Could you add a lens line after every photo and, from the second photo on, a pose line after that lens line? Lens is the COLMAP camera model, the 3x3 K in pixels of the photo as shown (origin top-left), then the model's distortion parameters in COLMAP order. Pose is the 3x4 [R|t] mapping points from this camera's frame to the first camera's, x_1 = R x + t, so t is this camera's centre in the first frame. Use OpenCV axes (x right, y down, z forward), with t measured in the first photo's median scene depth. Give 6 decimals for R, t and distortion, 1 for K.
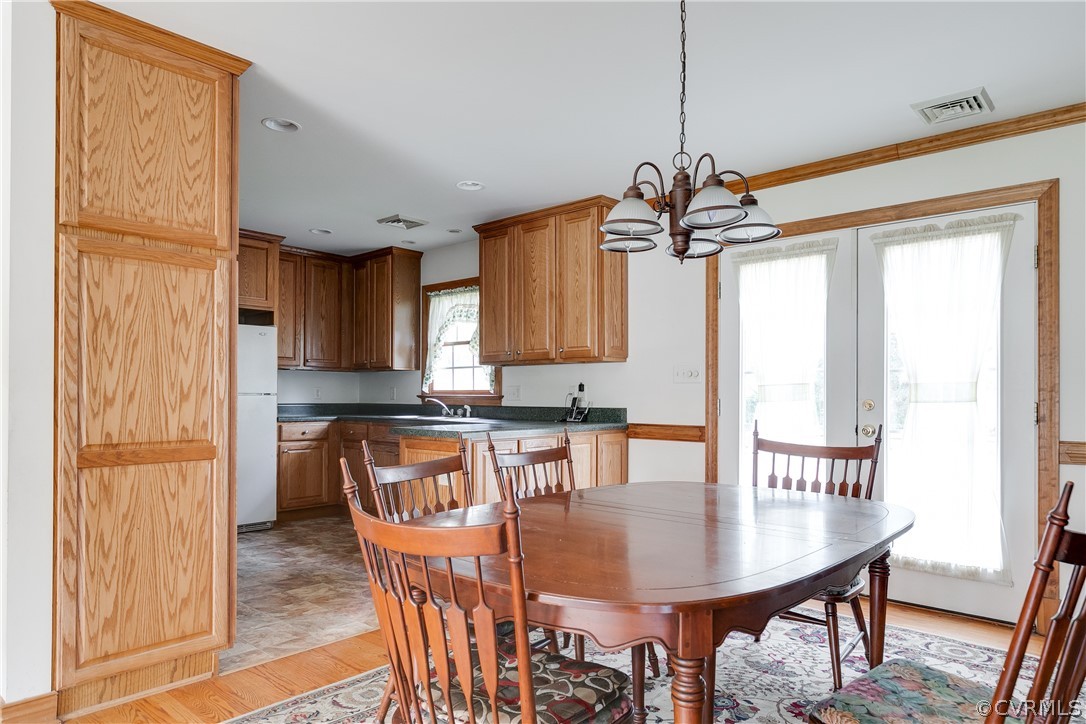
lens RADIAL K [[679.5, 0, 542.7], [0, 679.5, 392.4], [0, 0, 1]] dist [-0.000497, -0.000077]
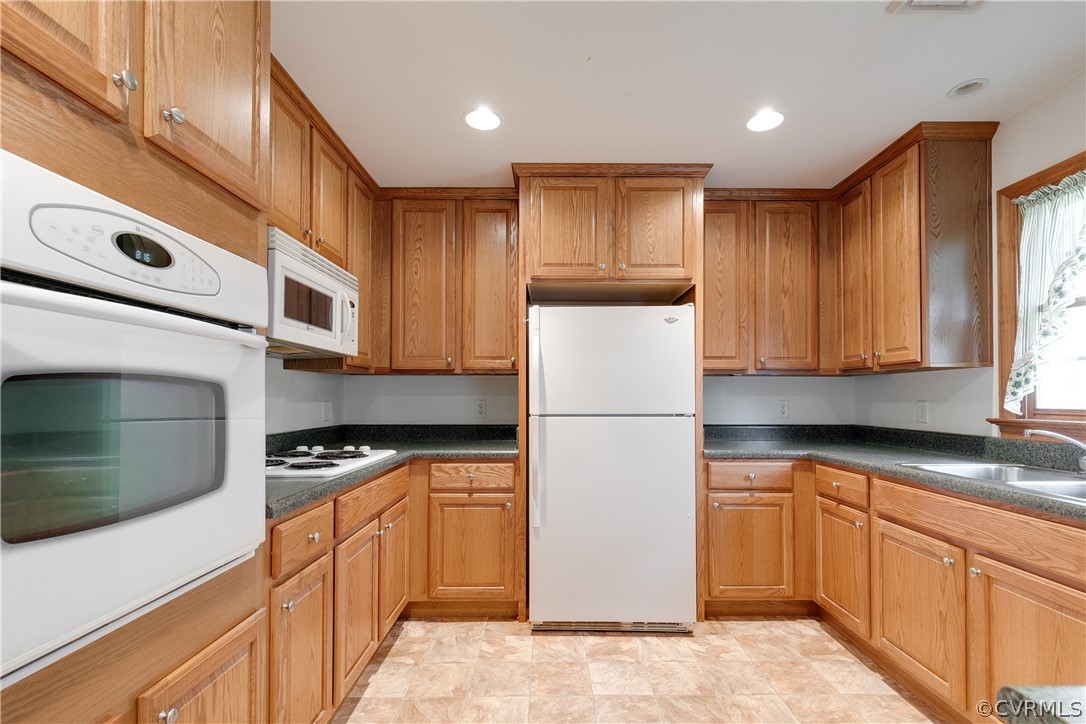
lens RADIAL K [[486.4, 0, 547.3], [0, 486.4, 392.5], [0, 0, 1]] dist [0.001604, 0.000064]
pose [[0.665204, -0.012980, -0.746549, -0.136494], [0.006233, 0.999911, -0.011832, -0.012255], [0.746636, 0.003217, 0.665225, 0.544517]]
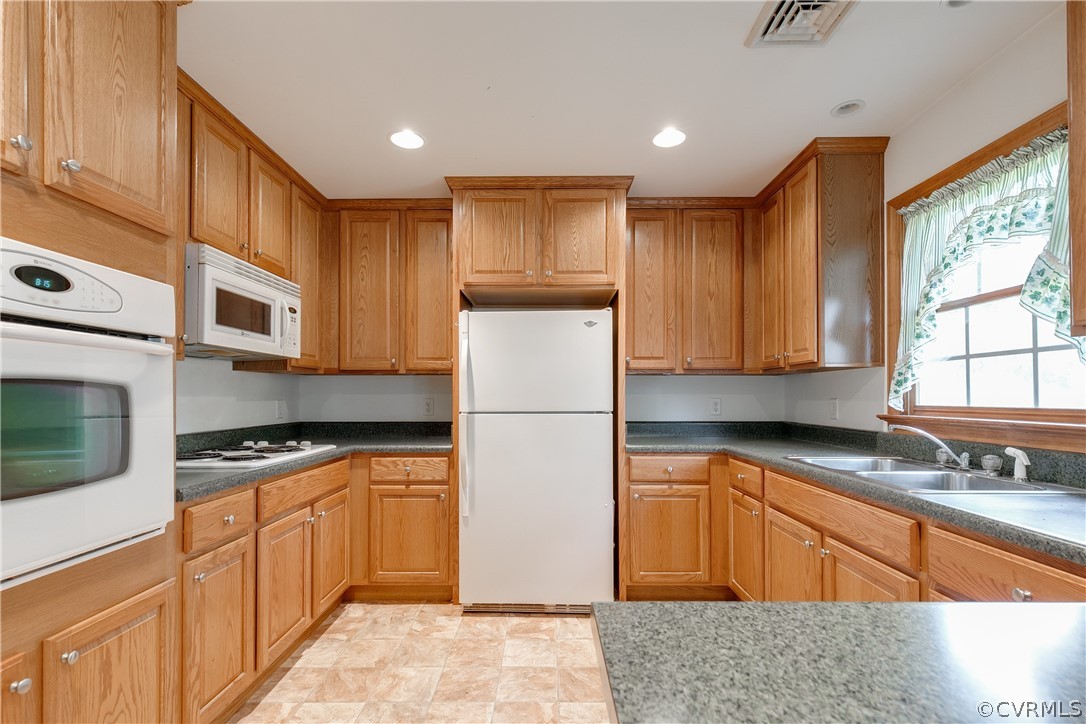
lens RADIAL K [[488.4, 0, 539.2], [0, 488.4, 394.4], [0, 0, 1]] dist [0.001957, 0.000391]
pose [[0.653641, -0.008196, -0.756760, -0.072016], [0.008442, 0.999958, -0.003538, -0.012332], [0.756758, -0.004076, 0.653683, 0.570393]]
